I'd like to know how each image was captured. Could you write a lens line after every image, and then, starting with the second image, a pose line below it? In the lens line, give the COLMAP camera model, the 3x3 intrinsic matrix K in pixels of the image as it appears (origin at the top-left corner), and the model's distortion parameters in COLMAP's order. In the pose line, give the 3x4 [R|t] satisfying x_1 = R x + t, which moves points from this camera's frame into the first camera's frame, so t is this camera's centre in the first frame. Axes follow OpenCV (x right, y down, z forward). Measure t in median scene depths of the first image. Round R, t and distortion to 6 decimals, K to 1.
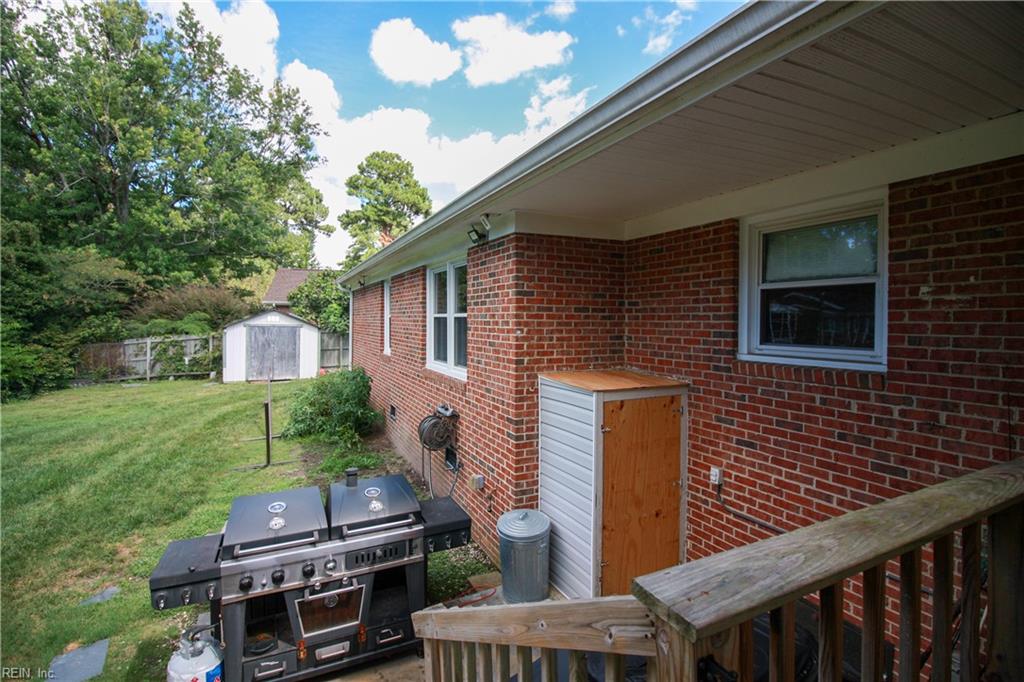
lens RADIAL K [[483.7, 0, 516.6], [0, 483.7, 338.4], [0, 0, 1]] dist [-0.014647, -0.003840]
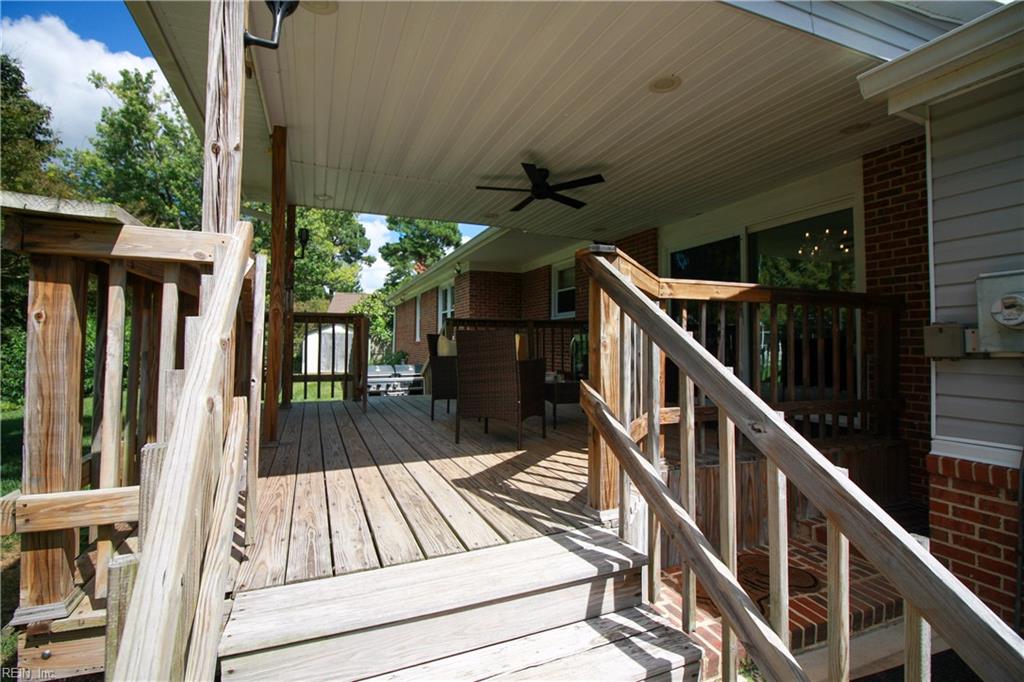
lens RADIAL K [[483.7, 0, 515.1], [0, 483.7, 337.7], [0, 0, 1]] dist [-0.014647, -0.003840]
pose [[0.997537, 0.001405, -0.070123, 0.027093], [-0.005327, 0.998429, -0.055770, 0.016992], [0.069935, 0.056006, 0.995978, -0.093971]]
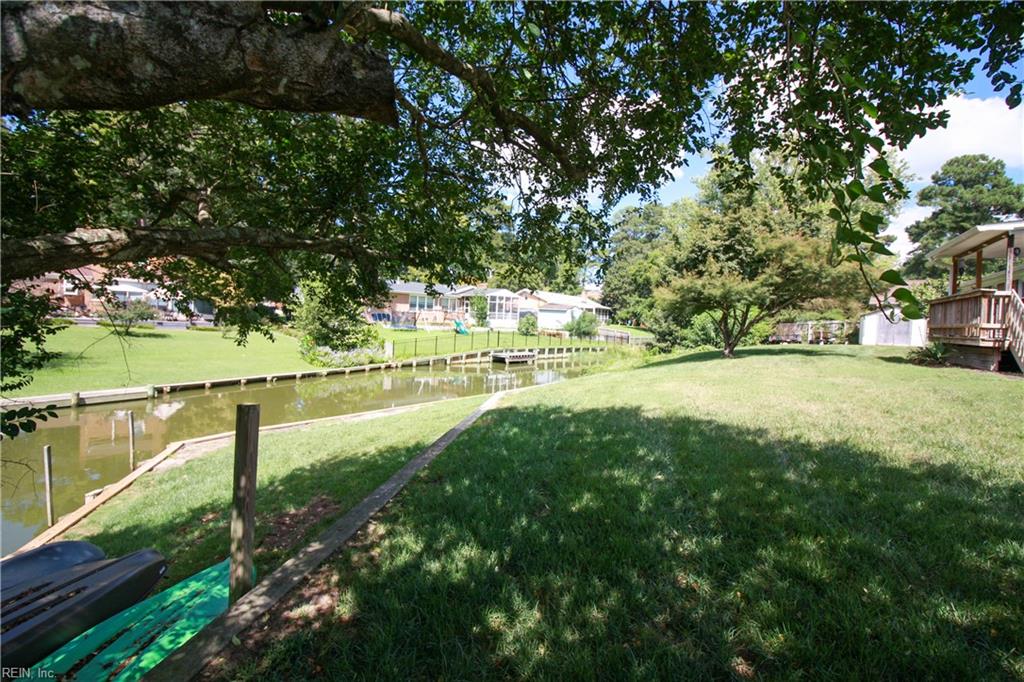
lens RADIAL K [[483.7, 0, 503.0], [0, 483.7, 328.3], [0, 0, 1]] dist [-0.014647, -0.003840]
pose [[0.530556, 0.029711, -0.847129, 0.057485], [-0.068400, 0.997627, -0.007850, 0.036970], [0.844885, 0.062109, 0.531330, -0.307628]]
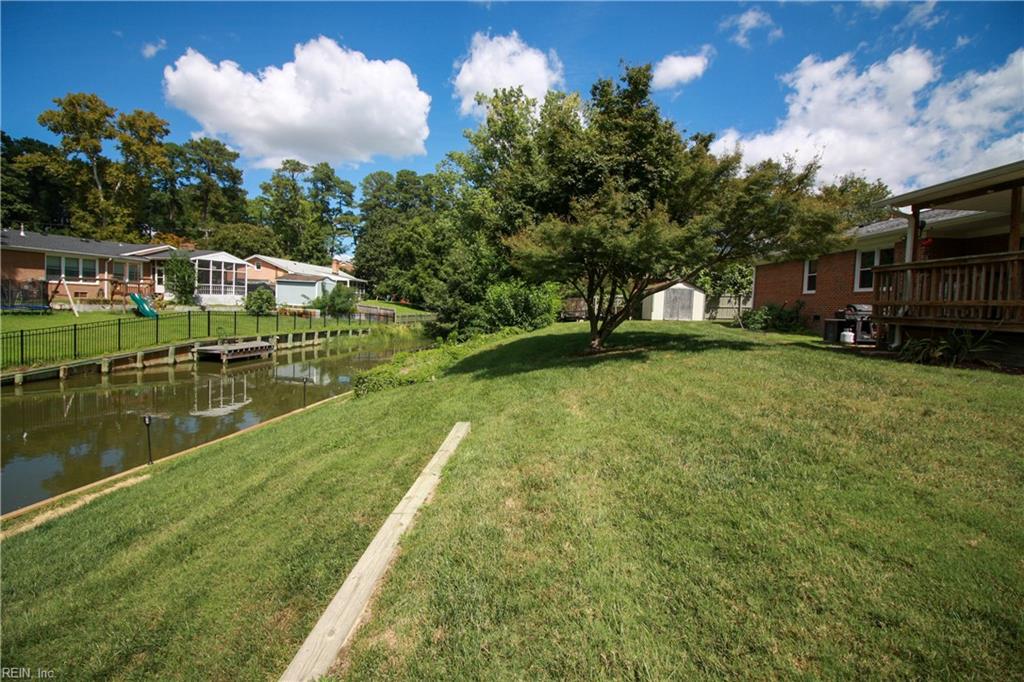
lens RADIAL K [[483.7, 0, 511.9], [0, 483.7, 334.1], [0, 0, 1]] dist [-0.014647, -0.003840]
pose [[0.883359, 0.052792, -0.465714, -0.063861], [-0.046272, 0.998605, 0.025431, 0.032672], [0.466407, -0.000915, 0.884570, -0.216396]]
